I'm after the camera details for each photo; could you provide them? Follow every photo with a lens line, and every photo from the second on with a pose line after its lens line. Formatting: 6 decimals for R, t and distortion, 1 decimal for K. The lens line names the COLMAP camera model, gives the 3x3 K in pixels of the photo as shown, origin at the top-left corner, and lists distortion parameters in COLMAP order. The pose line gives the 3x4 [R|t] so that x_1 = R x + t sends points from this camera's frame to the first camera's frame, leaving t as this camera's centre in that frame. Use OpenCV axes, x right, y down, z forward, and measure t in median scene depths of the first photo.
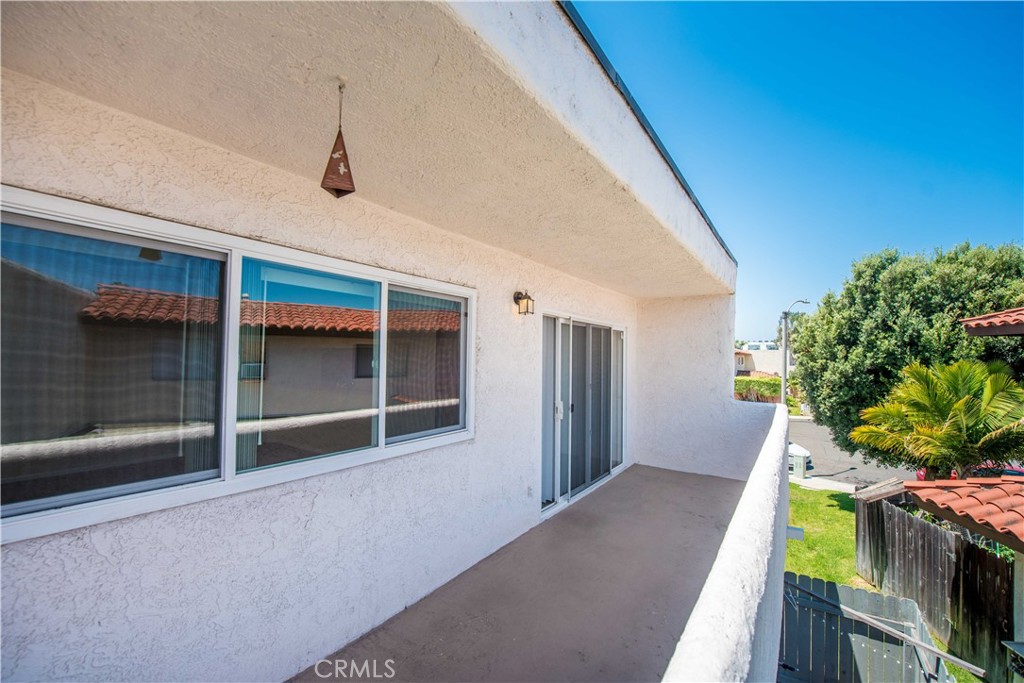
lens RADIAL K [[411.1, 0, 513.8], [0, 411.1, 343.3], [0, 0, 1]] dist [-0.020625, -0.001067]
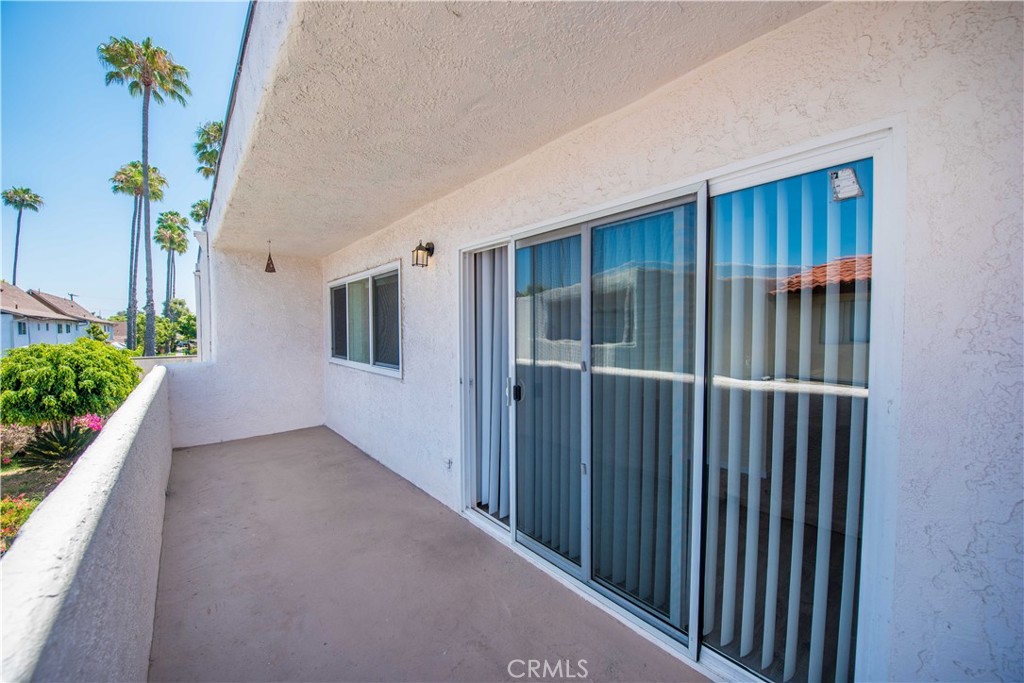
lens RADIAL K [[411.1, 0, 513.8], [0, 411.1, 343.3], [0, 0, 1]] dist [-0.020625, -0.001067]
pose [[-0.291069, 0.034955, -0.956063, 0.933932], [0.050372, 0.998506, 0.021171, 0.103371], [0.955375, -0.041996, -0.292395, 1.589645]]
